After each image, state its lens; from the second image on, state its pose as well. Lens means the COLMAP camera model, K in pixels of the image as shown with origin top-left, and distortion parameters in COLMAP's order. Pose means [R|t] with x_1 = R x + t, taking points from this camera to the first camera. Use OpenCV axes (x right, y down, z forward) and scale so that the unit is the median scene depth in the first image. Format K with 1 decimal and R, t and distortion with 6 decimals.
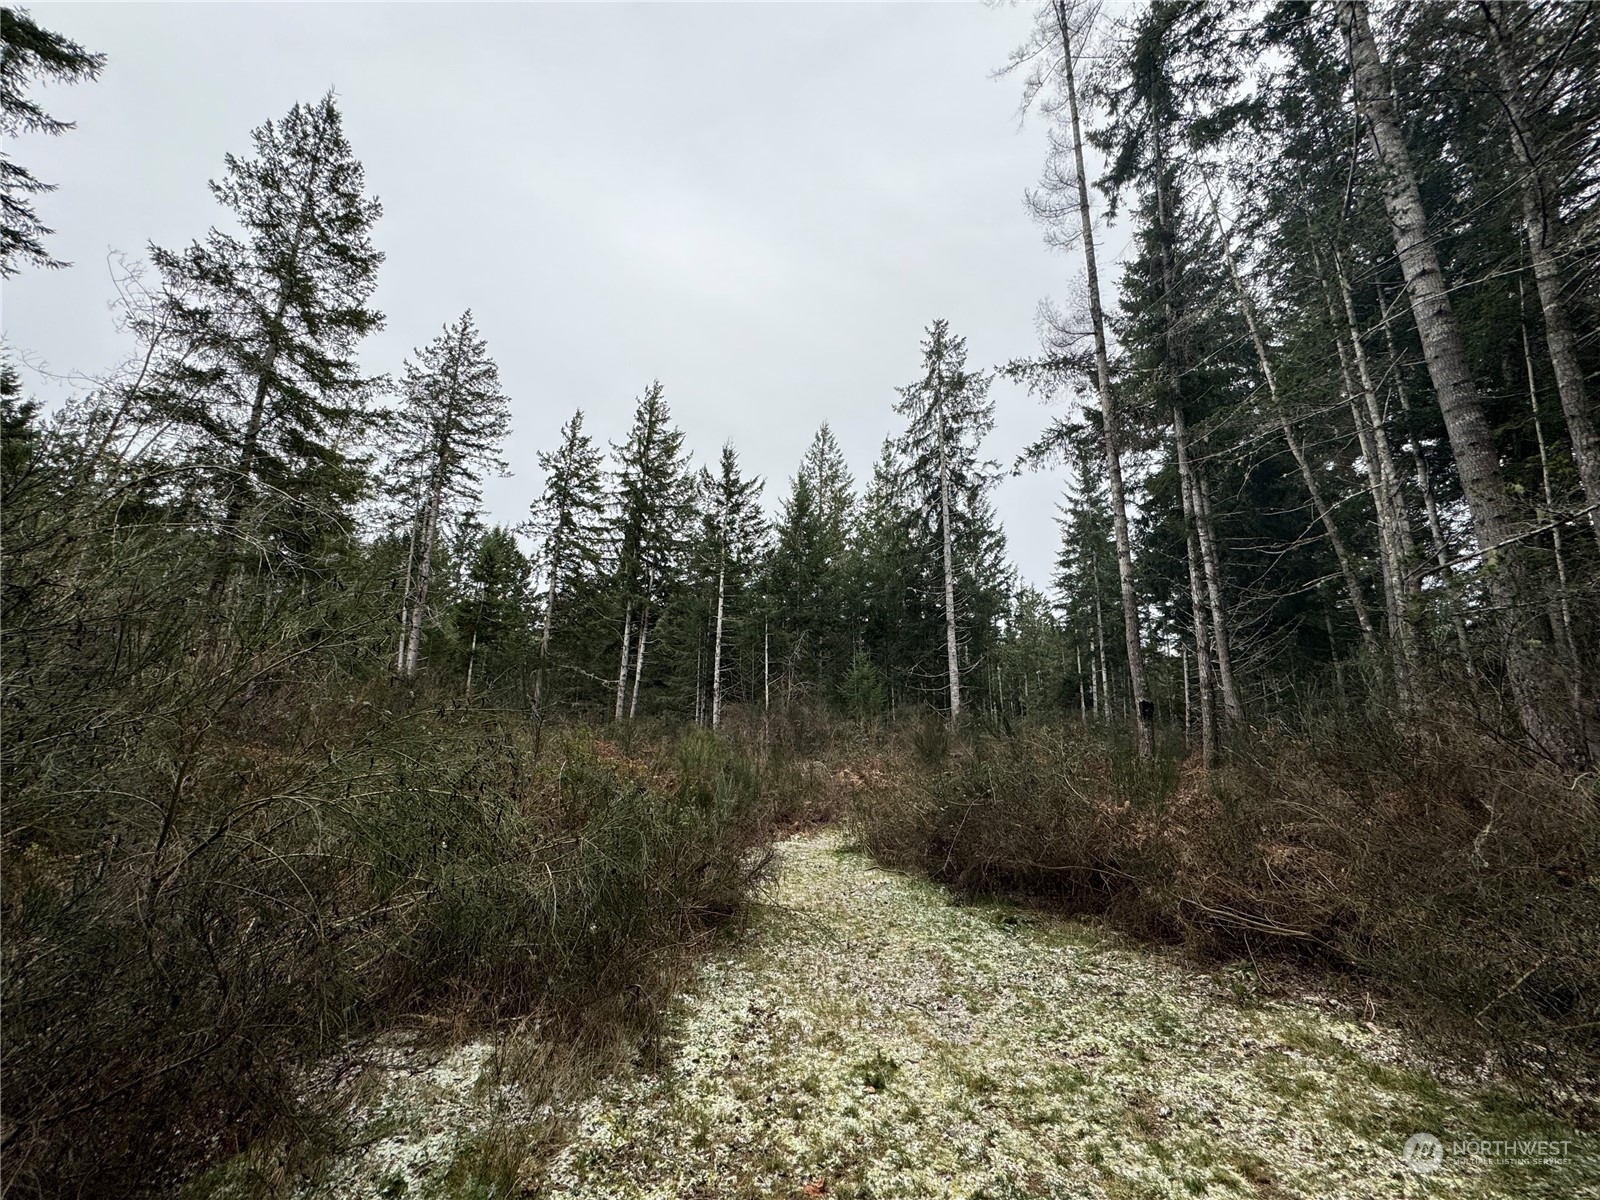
lens RADIAL K [[632.8, 0, 796.2], [0, 632.8, 595.7], [0, 0, 1]] dist [-0.002326, 0.000783]
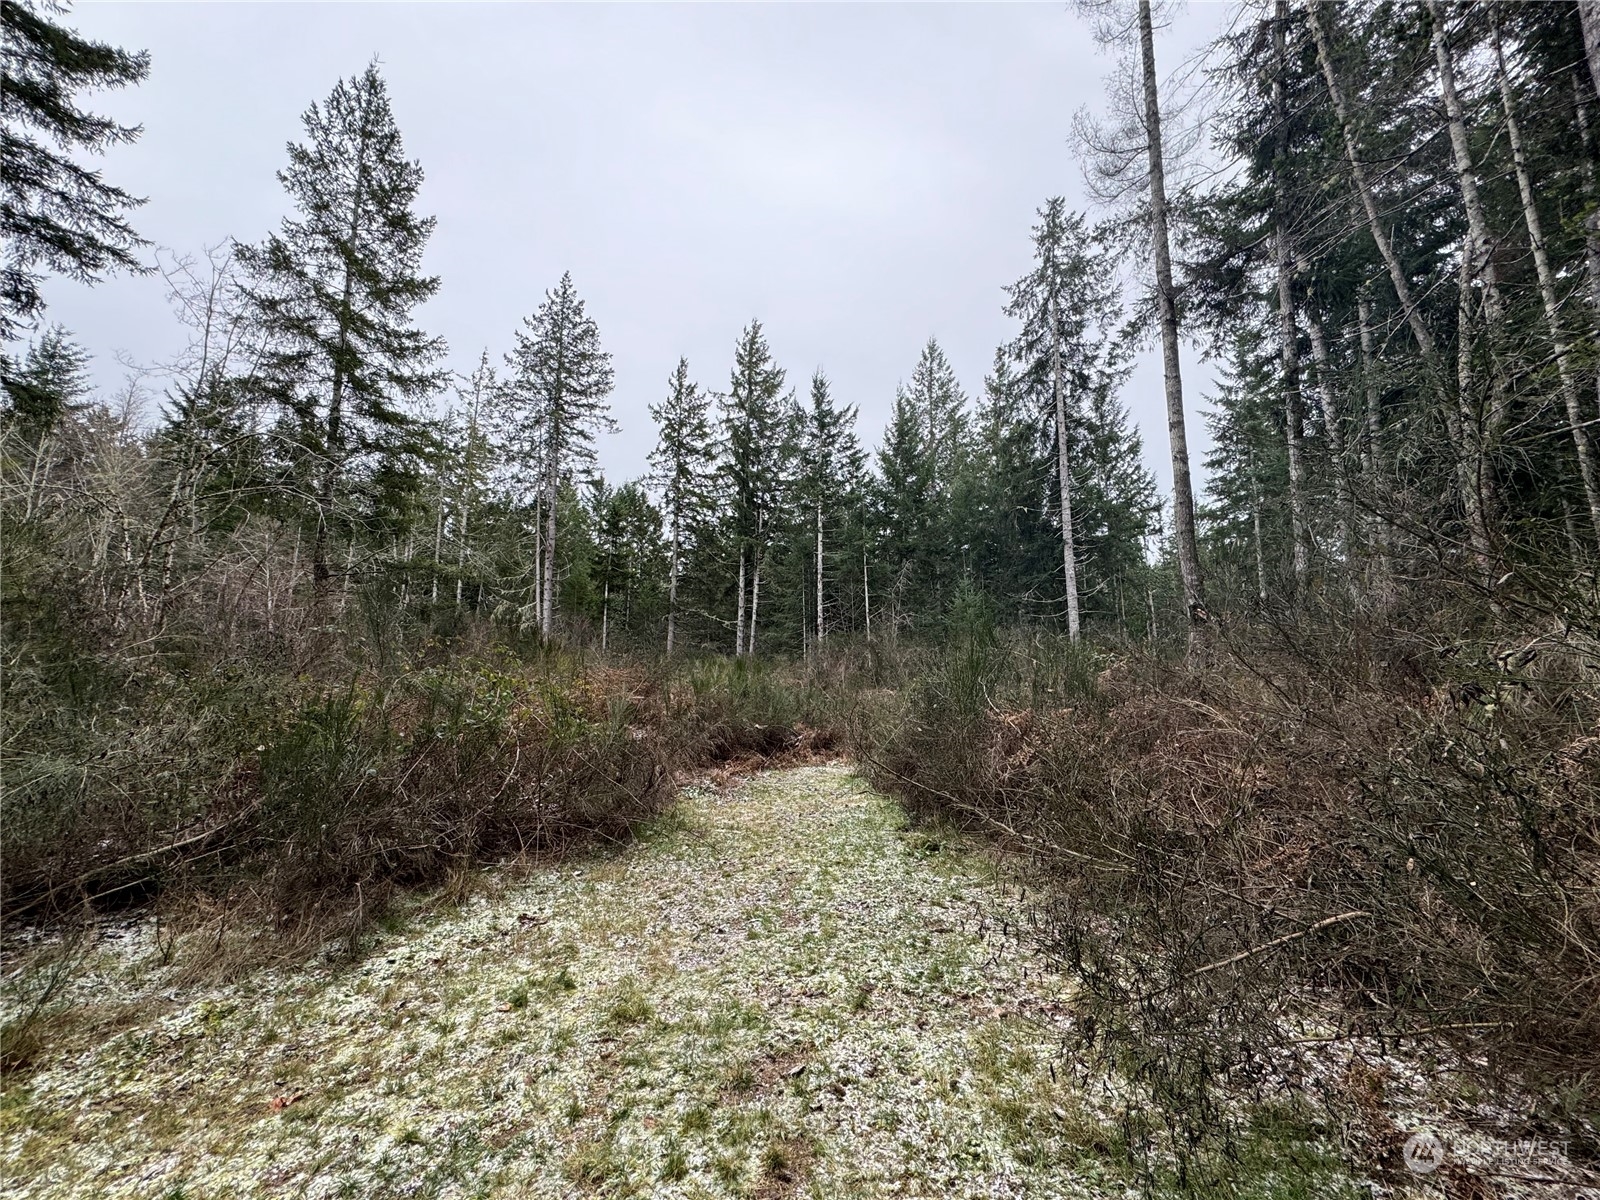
lens RADIAL K [[632.8, 0, 796.2], [0, 632.8, 595.7], [0, 0, 1]] dist [-0.002326, 0.000783]
pose [[0.972708, -0.048566, -0.226894, 0.065323], [0.069571, 0.993905, 0.085511, 0.014291], [0.221358, -0.098963, 0.970158, 0.025487]]
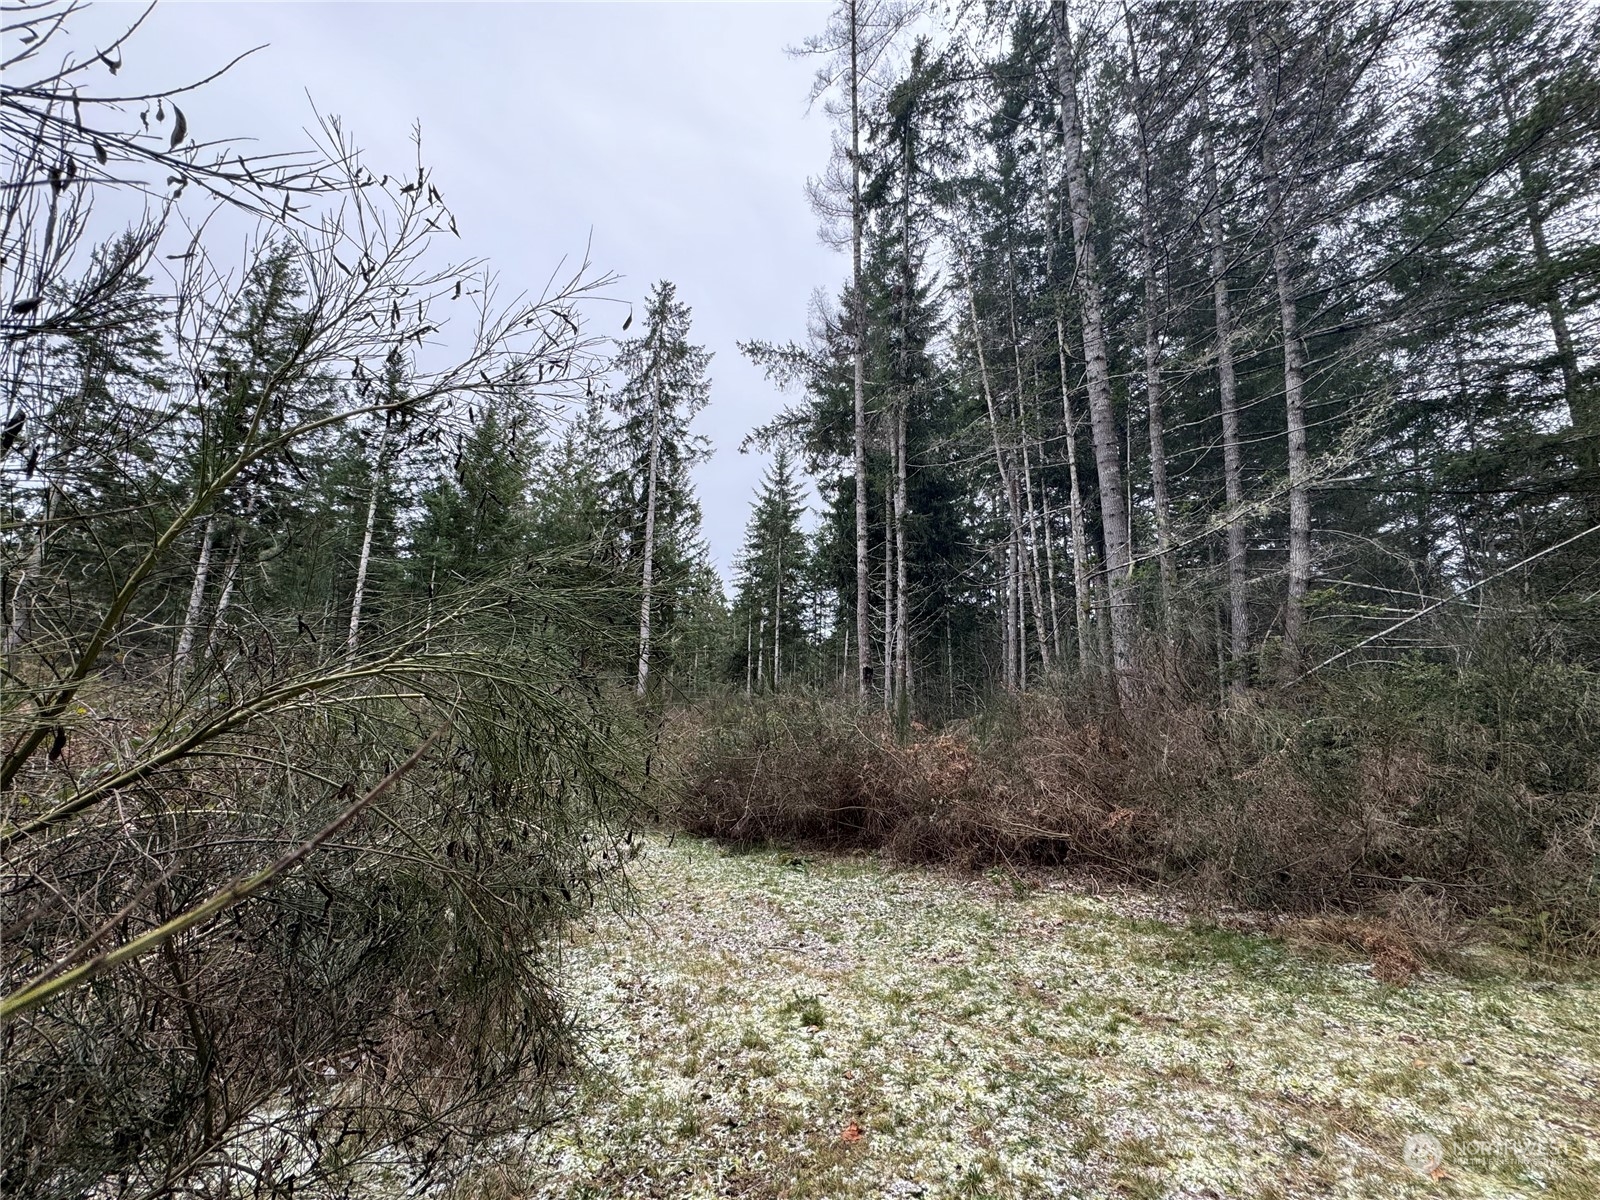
lens RADIAL K [[634.6, 0, 800.3], [0, 634.6, 597.5], [0, 0, 1]] dist [0.000099, 0.000575]
pose [[0.866766, 0.089311, 0.490653, -0.038016], [-0.111955, 0.993569, 0.016921, 0.010350], [-0.485987, -0.069597, 0.871191, 0.019047]]
